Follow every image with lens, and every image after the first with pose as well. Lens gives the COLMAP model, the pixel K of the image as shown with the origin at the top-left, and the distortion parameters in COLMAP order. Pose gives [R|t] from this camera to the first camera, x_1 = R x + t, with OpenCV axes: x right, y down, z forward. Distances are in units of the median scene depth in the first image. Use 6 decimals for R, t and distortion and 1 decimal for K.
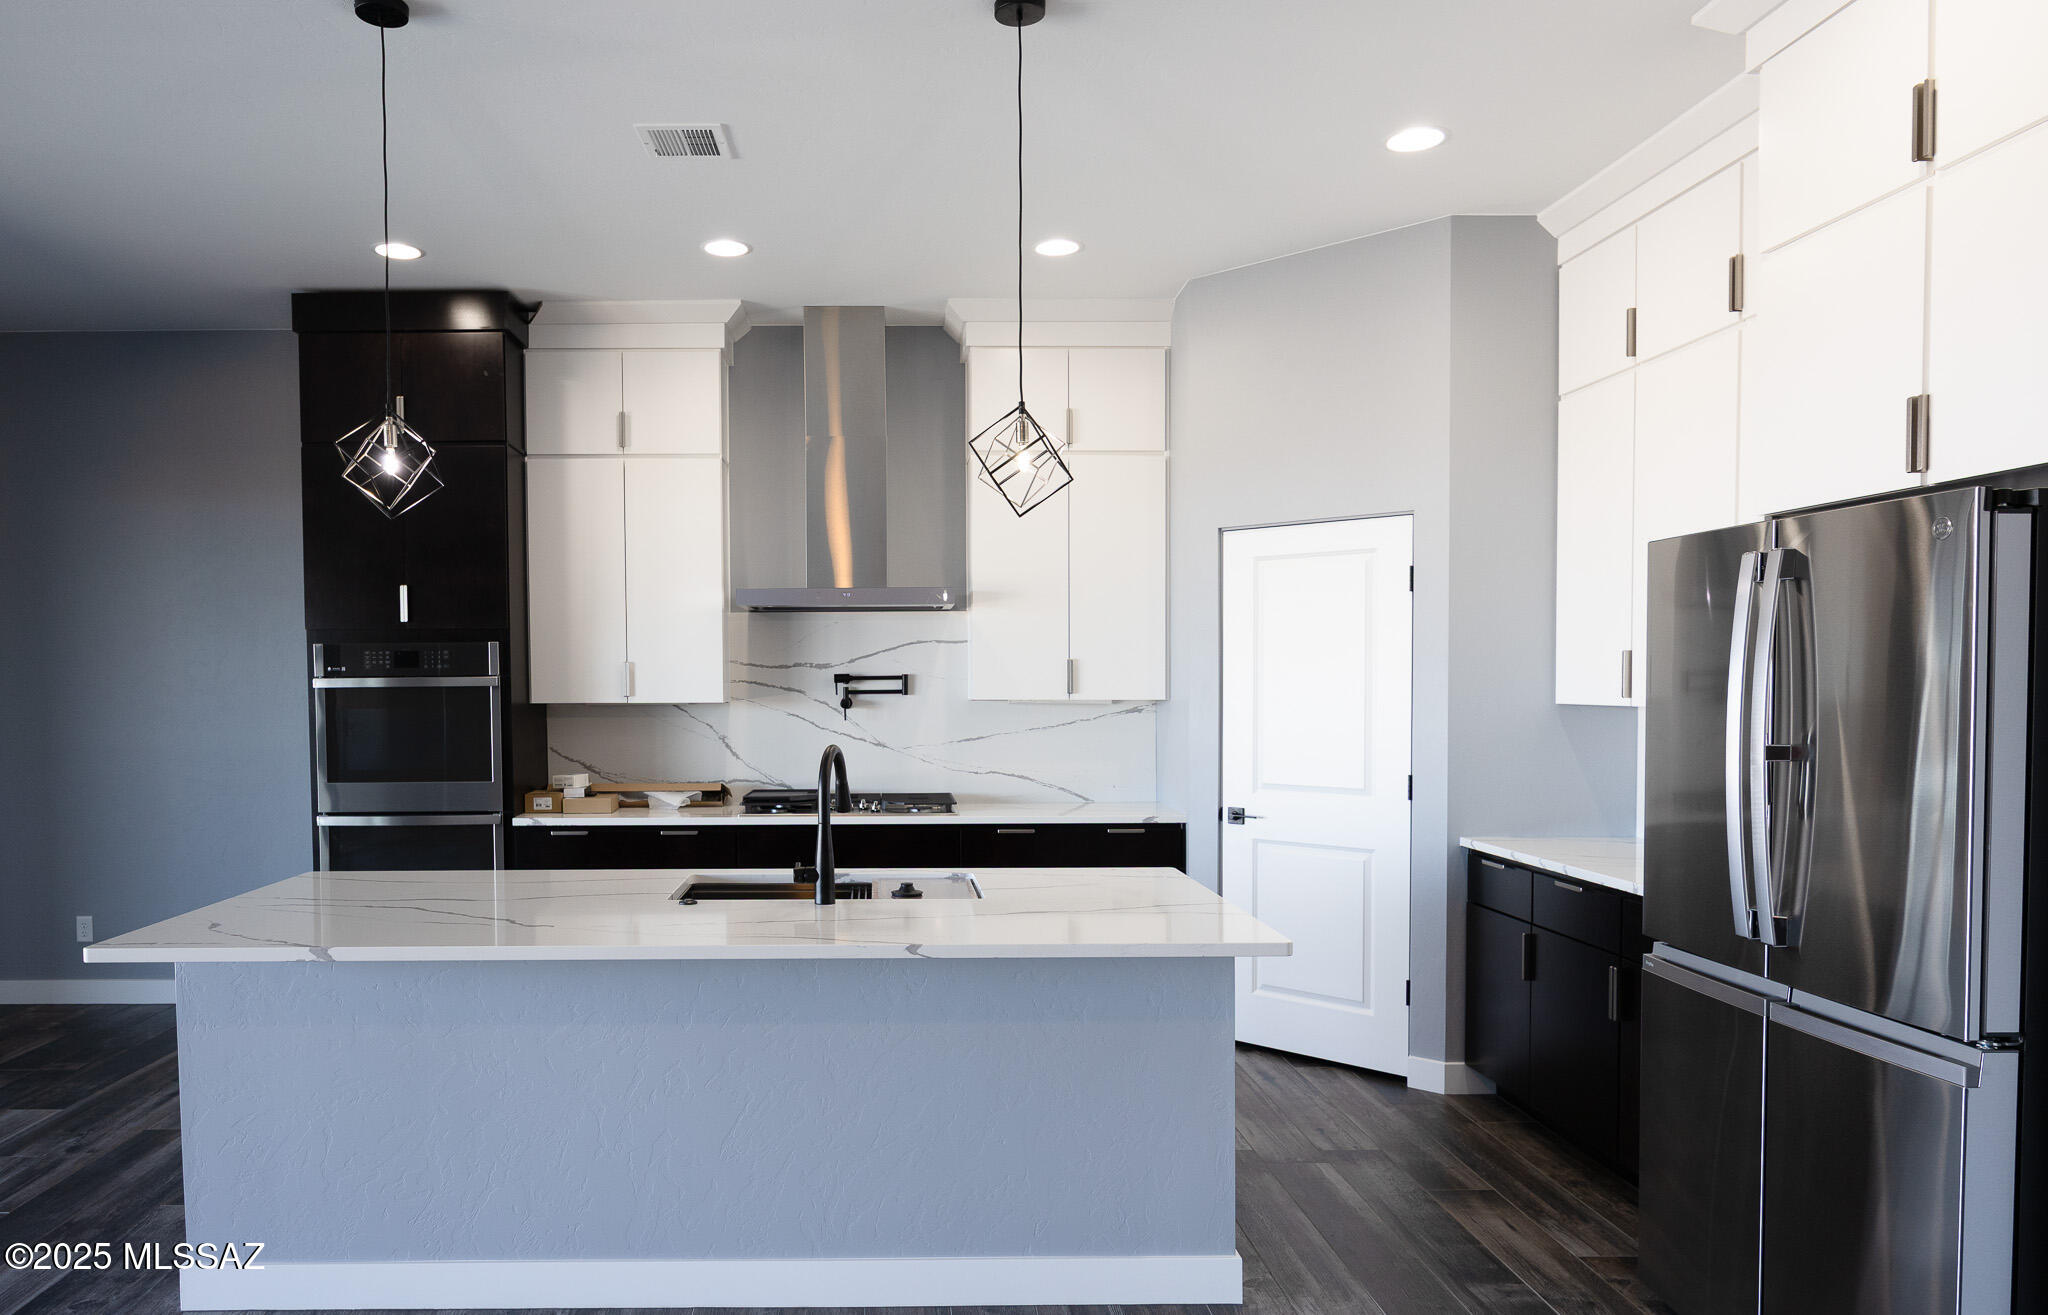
lens RADIAL K [[1365.3, 0, 950.9], [0, 1365.3, 730.9], [0, 0, 1]] dist [-0.006257, -0.003285]
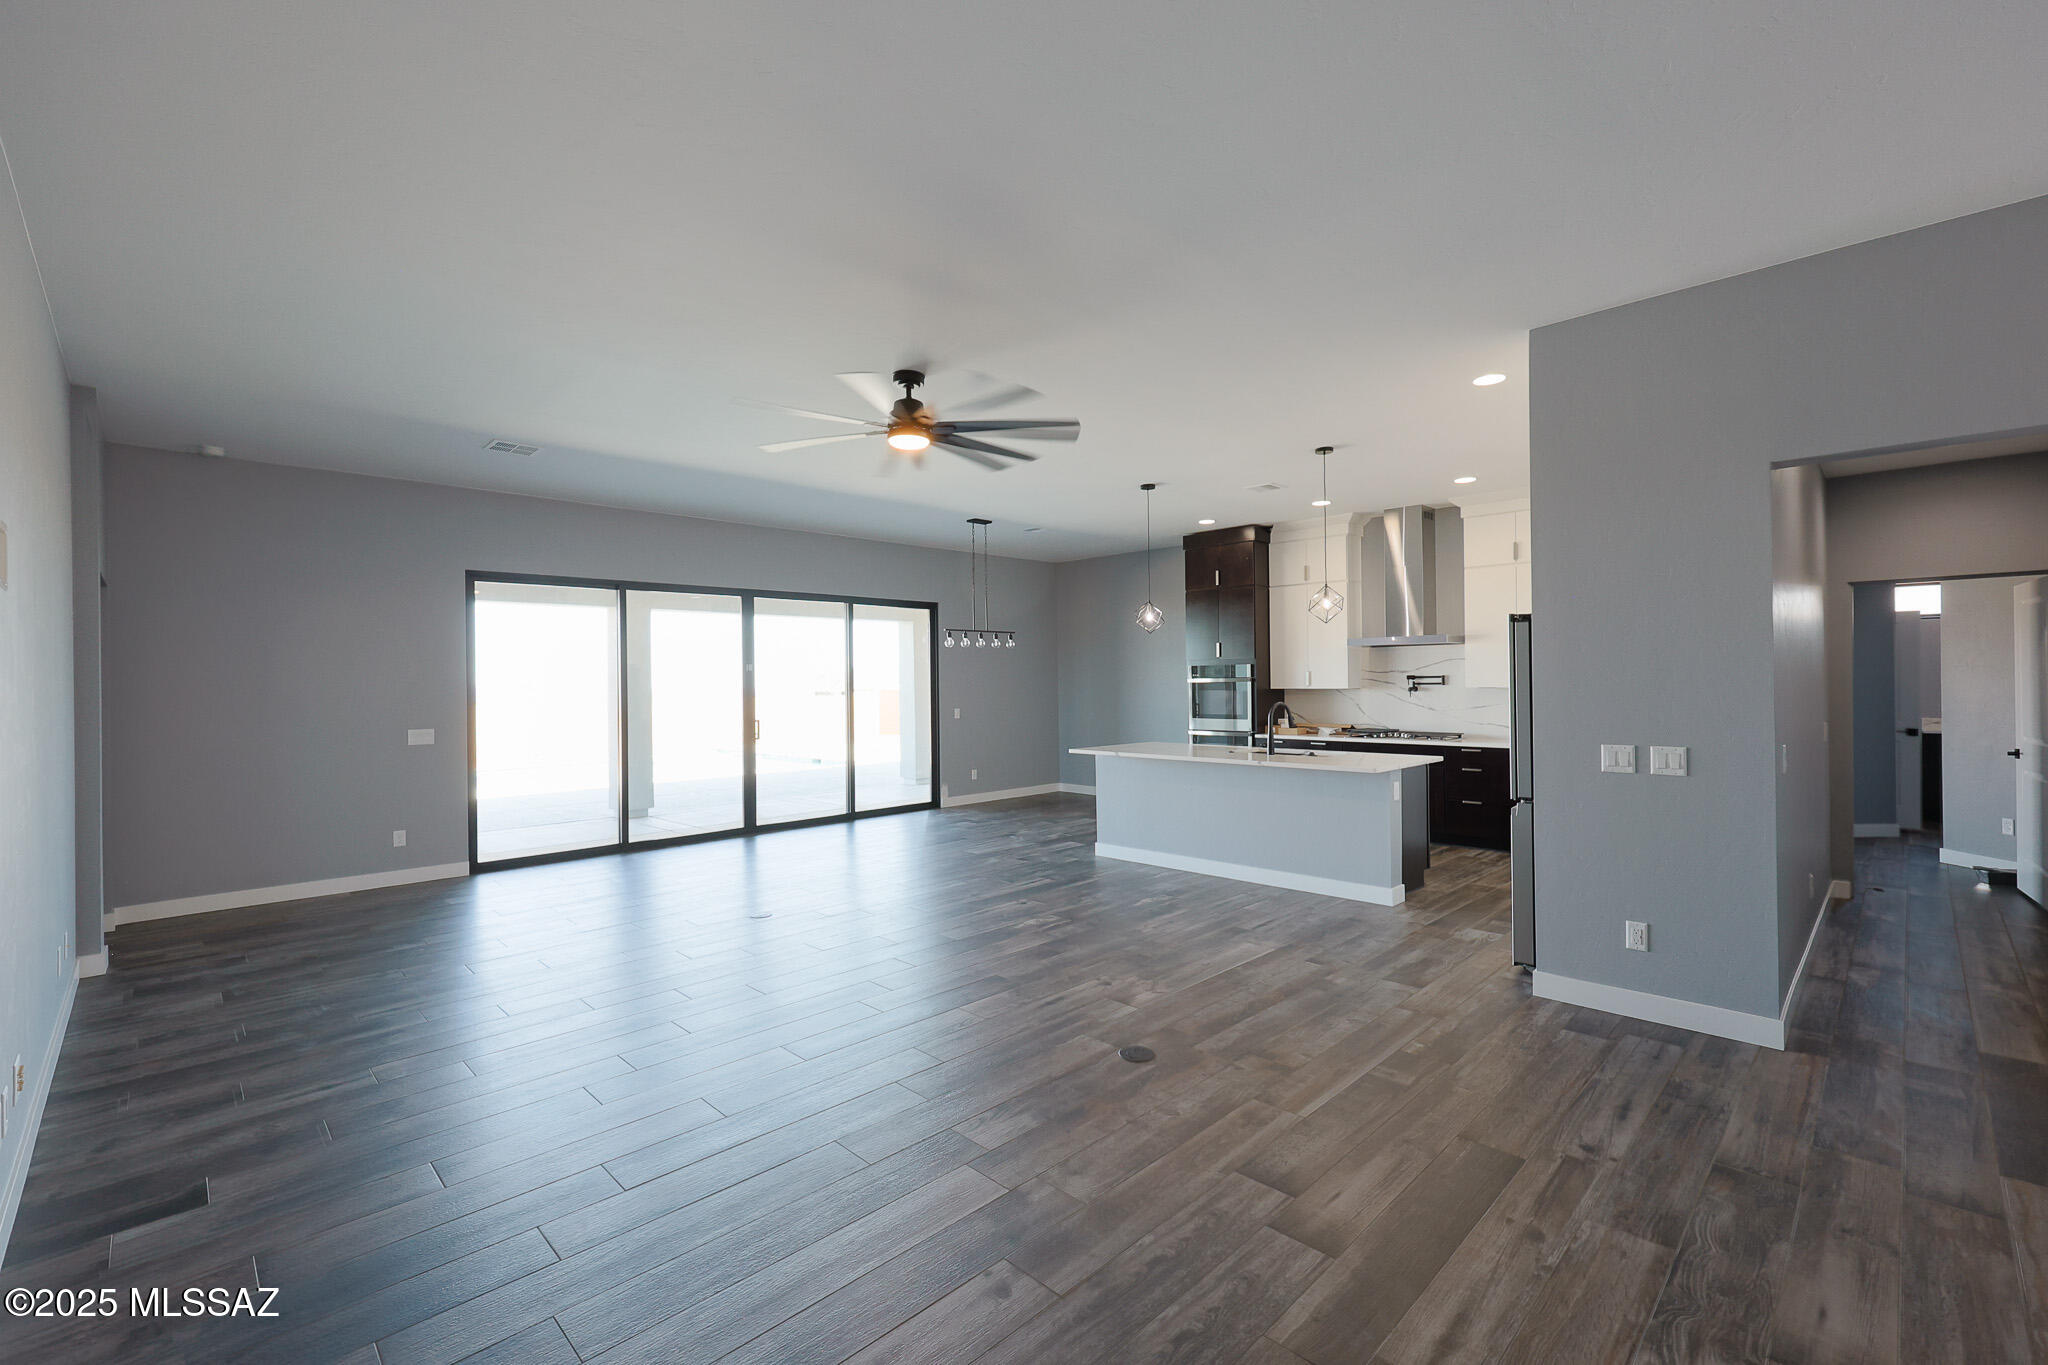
lens RADIAL K [[930.0, 0, 1024.0], [0, 930.0, 682.5], [0, 0, 1]] dist [0.000038, -0.000002]
pose [[0.694743, -0.003655, -0.719249, 0.579447], [-0.018940, 0.999547, -0.023374, 0.015782], [0.719009, 0.029861, 0.694359, -0.468811]]
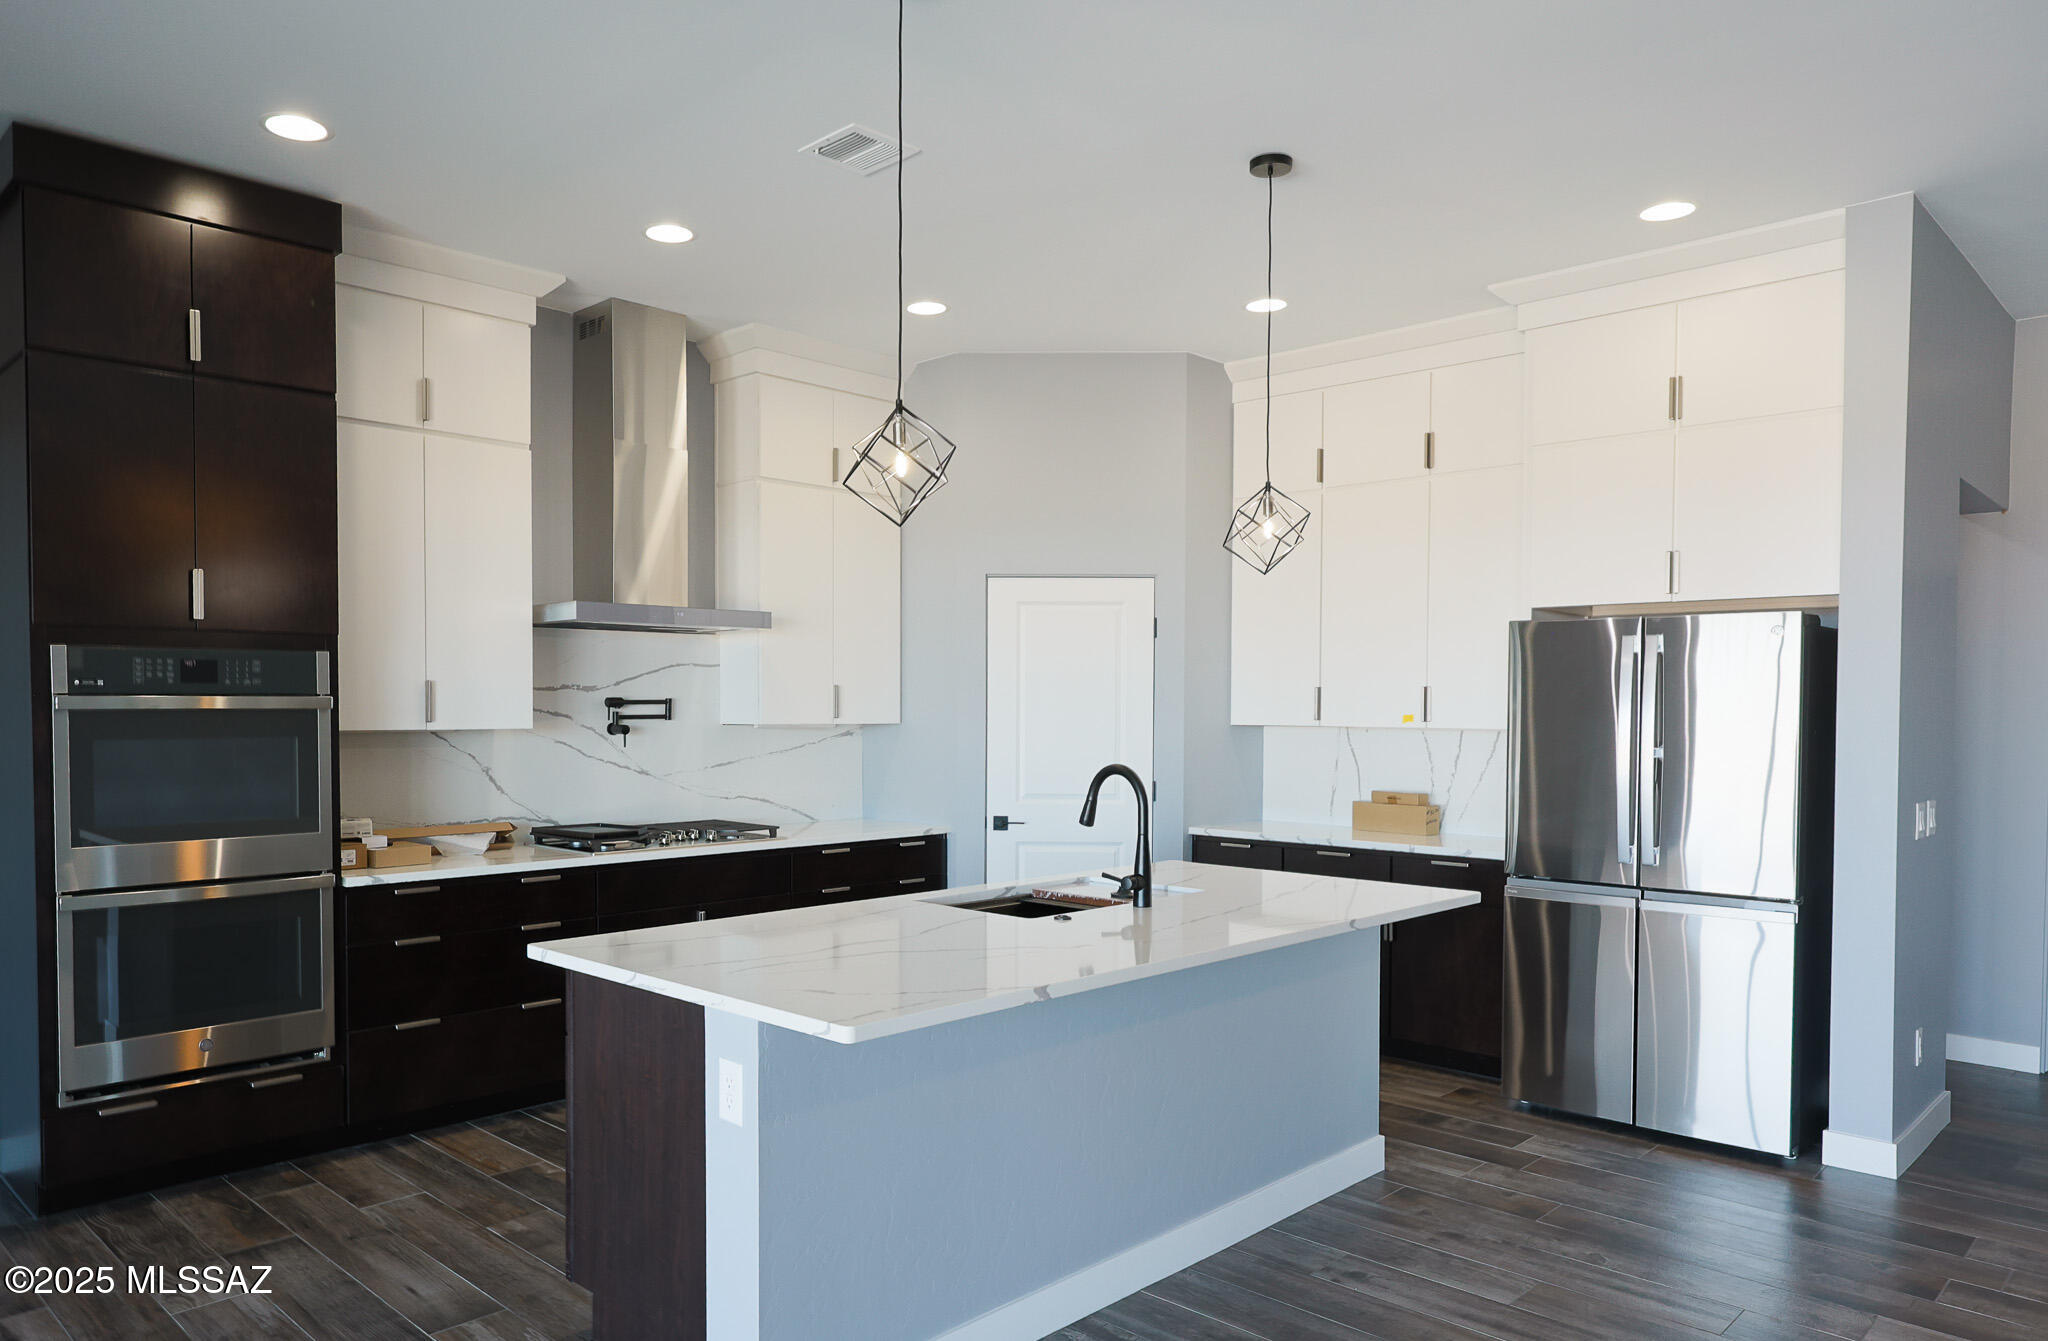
lens RADIAL K [[1321.8, 0, 1019.7], [0, 1321.8, 748.7], [0, 0, 1]] dist [0.004975, 0.002089]
pose [[0.717226, -0.016013, 0.696657, -0.541572], [0.019615, 0.999804, 0.002787, -0.004282], [-0.696564, 0.011666, 0.717399, 0.174840]]
